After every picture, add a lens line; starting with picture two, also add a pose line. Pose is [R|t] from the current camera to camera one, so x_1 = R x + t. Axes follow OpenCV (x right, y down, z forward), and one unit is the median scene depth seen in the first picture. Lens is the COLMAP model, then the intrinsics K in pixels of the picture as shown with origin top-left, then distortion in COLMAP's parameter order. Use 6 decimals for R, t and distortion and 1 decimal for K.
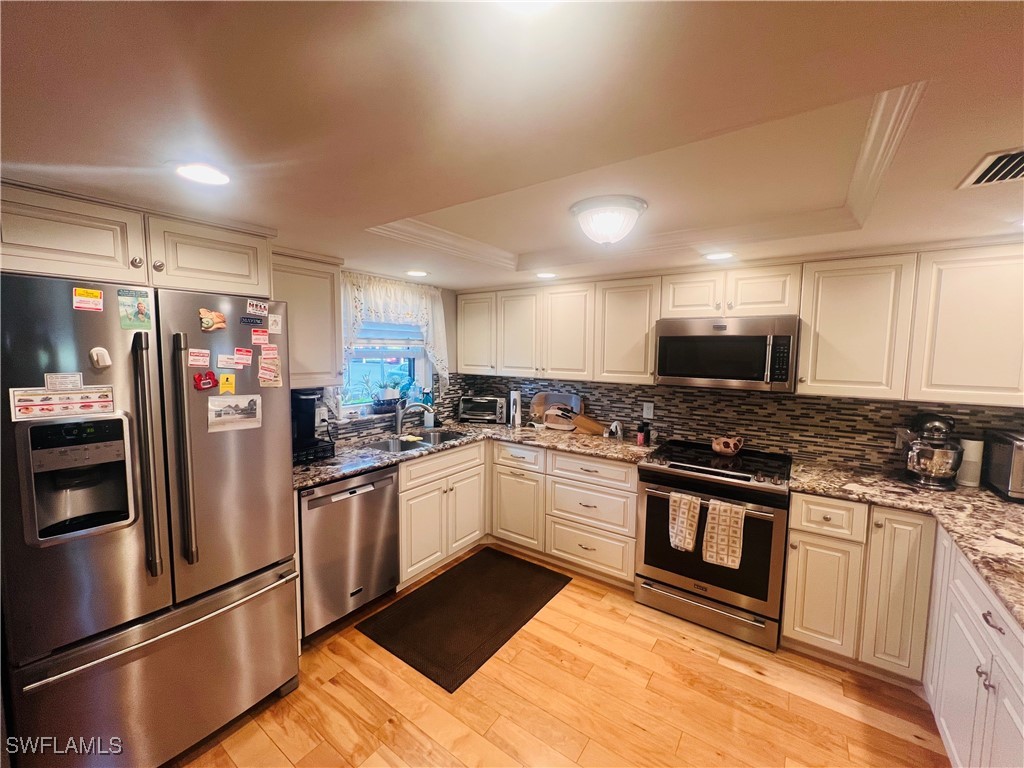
lens RADIAL K [[410.3, 0, 509.2], [0, 410.3, 384.2], [0, 0, 1]] dist [-0.002884, -0.000029]
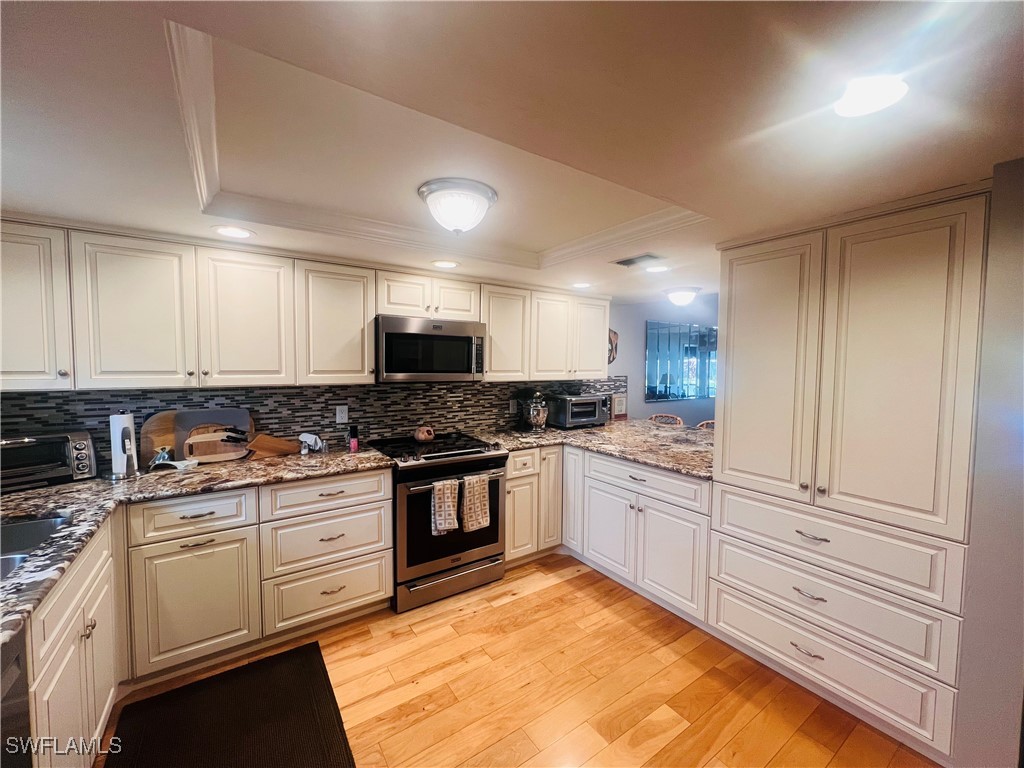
lens RADIAL K [[410.3, 0, 509.2], [0, 410.3, 384.2], [0, 0, 1]] dist [-0.002884, -0.000029]
pose [[0.347789, -0.057306, 0.935820, -0.440011], [0.075168, 0.996622, 0.033094, -0.005020], [-0.934555, 0.058834, 0.350922, 0.392551]]
